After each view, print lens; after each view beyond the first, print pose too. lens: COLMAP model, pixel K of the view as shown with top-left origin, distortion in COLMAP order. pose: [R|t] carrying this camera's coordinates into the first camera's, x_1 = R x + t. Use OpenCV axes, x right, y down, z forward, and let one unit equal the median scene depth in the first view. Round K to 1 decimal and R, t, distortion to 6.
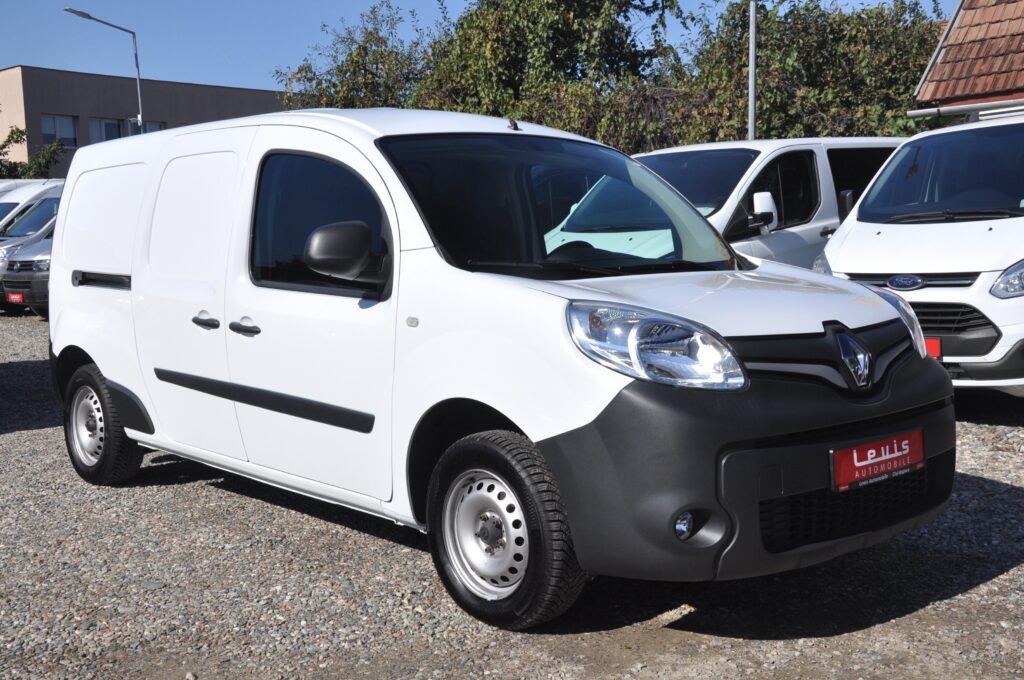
lens RADIAL K [[804.6, 0, 512.0], [0, 804.6, 340.0], [0, 0, 1]] dist [0.003981, 0.071761]
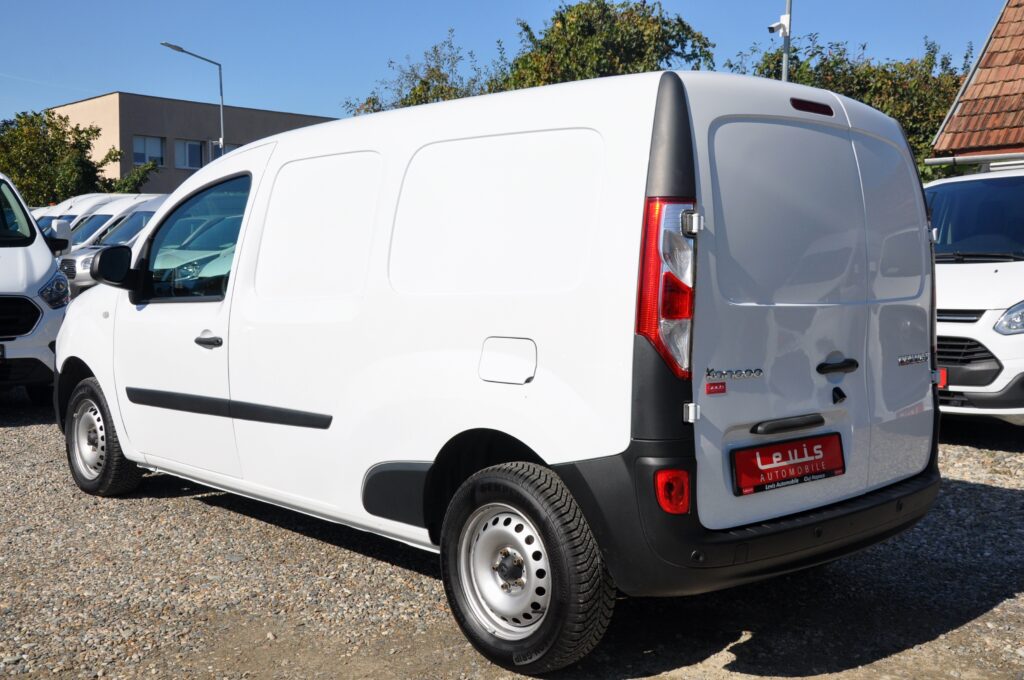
lens RADIAL K [[1066.0, 0, 512.0], [0, 1066.0, 340.0], [0, 0, 1]] dist [0.045190, 0.024477]
pose [[0.999293, 0.036666, 0.008265, -0.070663], [-0.036283, 0.998438, -0.042487, 0.042042], [-0.009810, 0.042157, 0.999063, -0.445615]]
